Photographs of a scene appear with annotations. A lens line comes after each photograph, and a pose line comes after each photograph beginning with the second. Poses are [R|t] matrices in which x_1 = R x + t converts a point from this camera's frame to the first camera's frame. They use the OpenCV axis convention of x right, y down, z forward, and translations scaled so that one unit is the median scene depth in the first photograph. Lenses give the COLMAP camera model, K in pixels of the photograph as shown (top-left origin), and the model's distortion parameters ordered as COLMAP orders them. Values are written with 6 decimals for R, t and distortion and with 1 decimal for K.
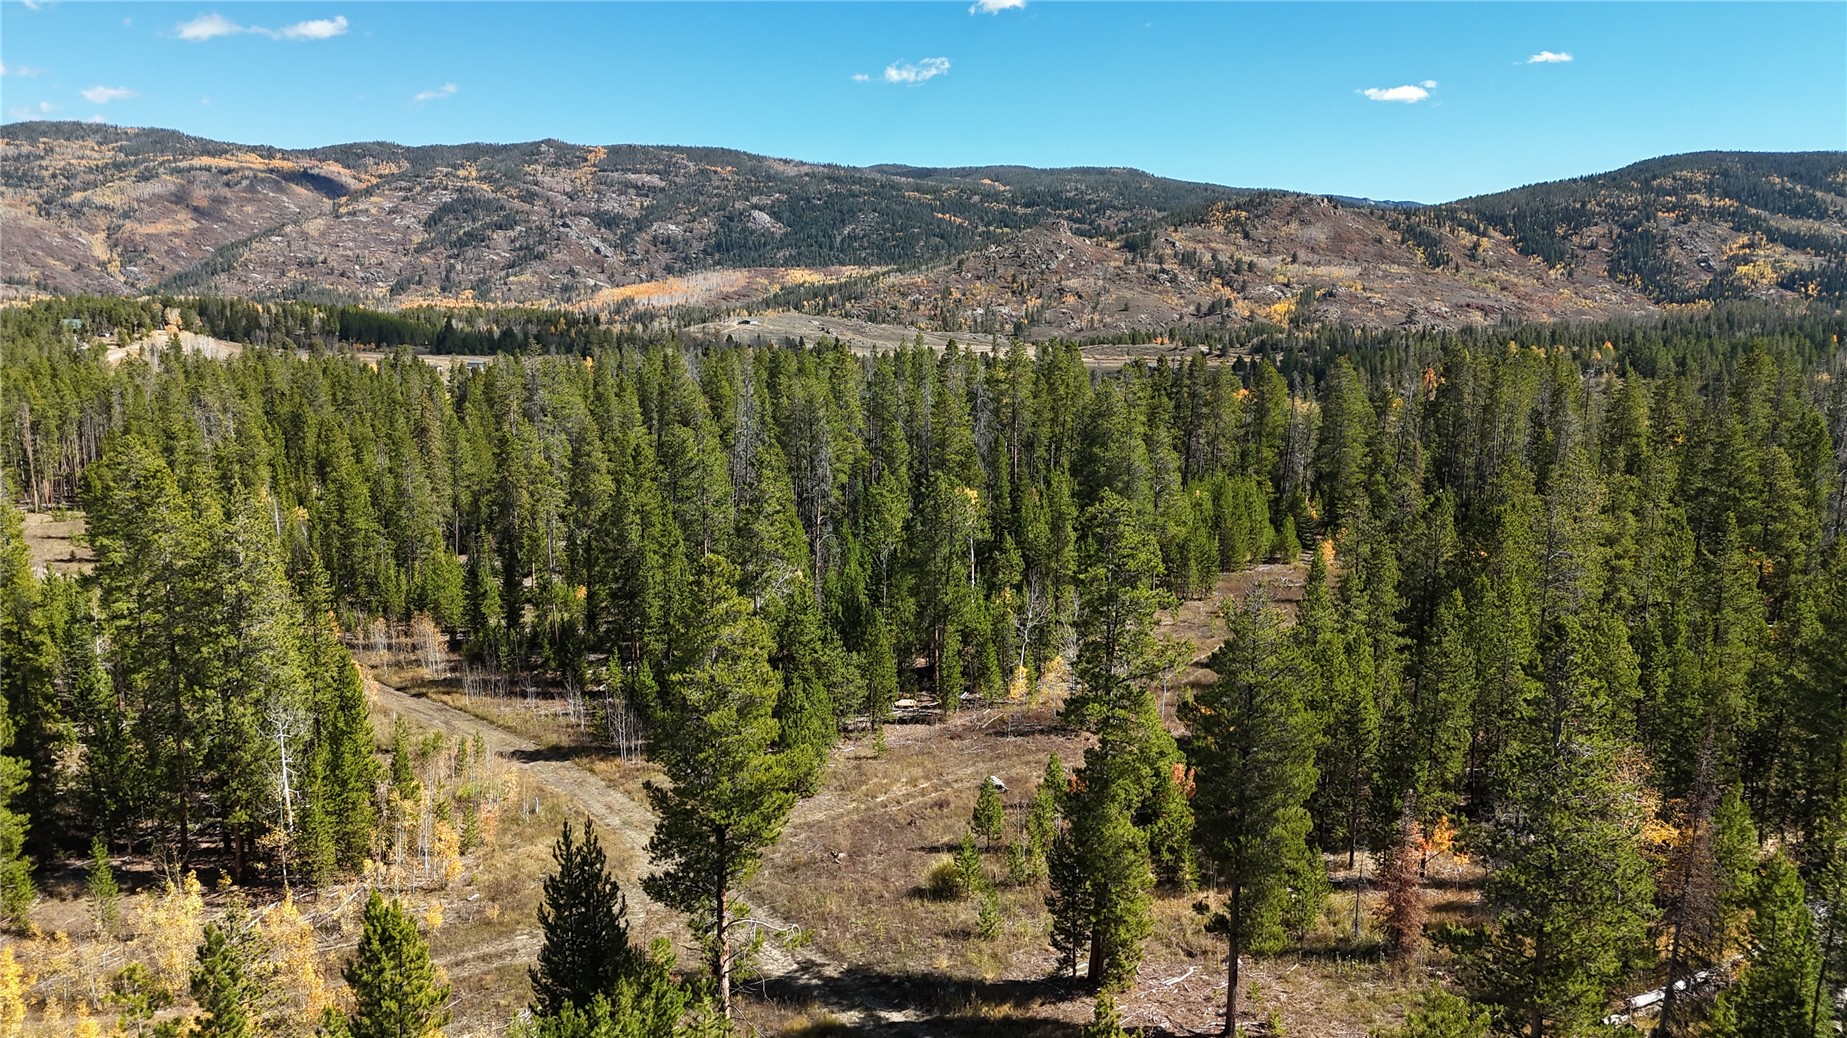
lens RADIAL K [[1359.9, 0, 928.3], [0, 1359.9, 514.3], [0, 0, 1]] dist [0.085855, -0.083872]
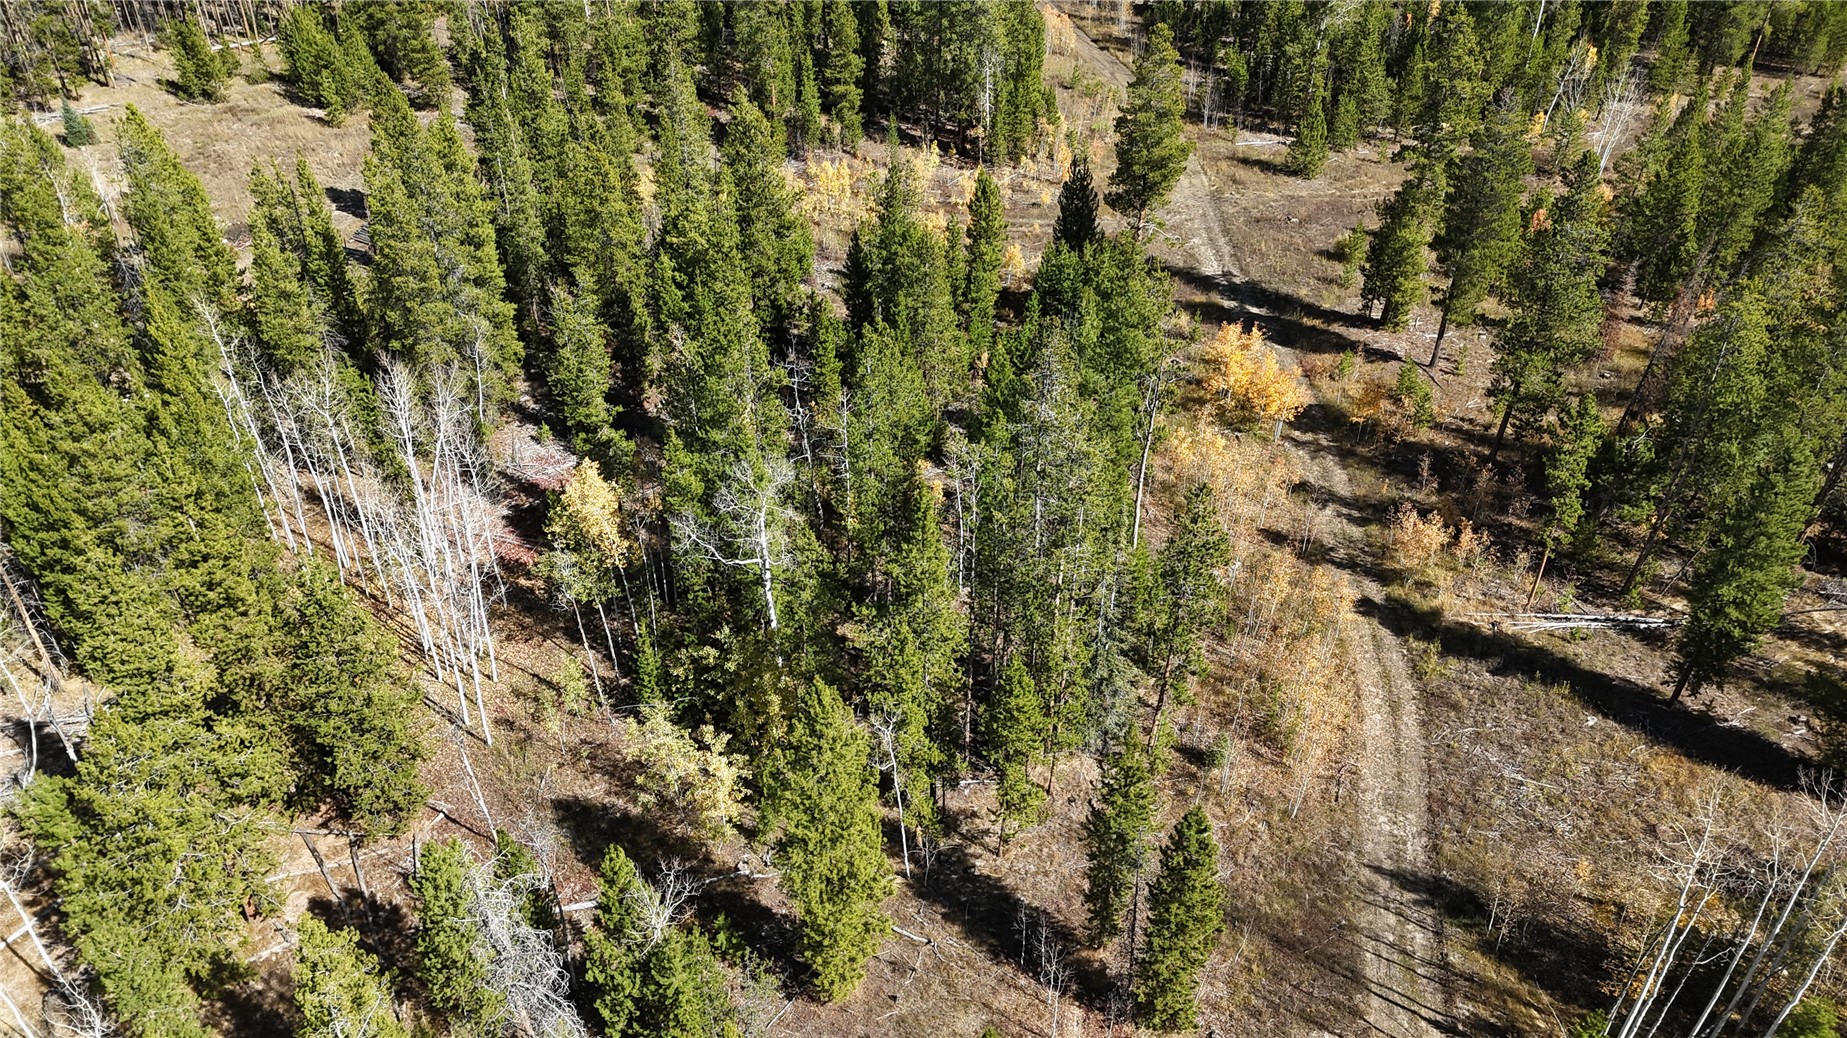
lens RADIAL K [[1359.9, 0, 928.3], [0, 1359.9, 514.3], [0, 0, 1]] dist [0.085855, -0.083872]
pose [[0.838755, 0.325631, -0.436410, 0.379896], [-0.094224, 0.876183, 0.472679, -0.150179], [0.536294, -0.355341, 0.765585, -0.513118]]
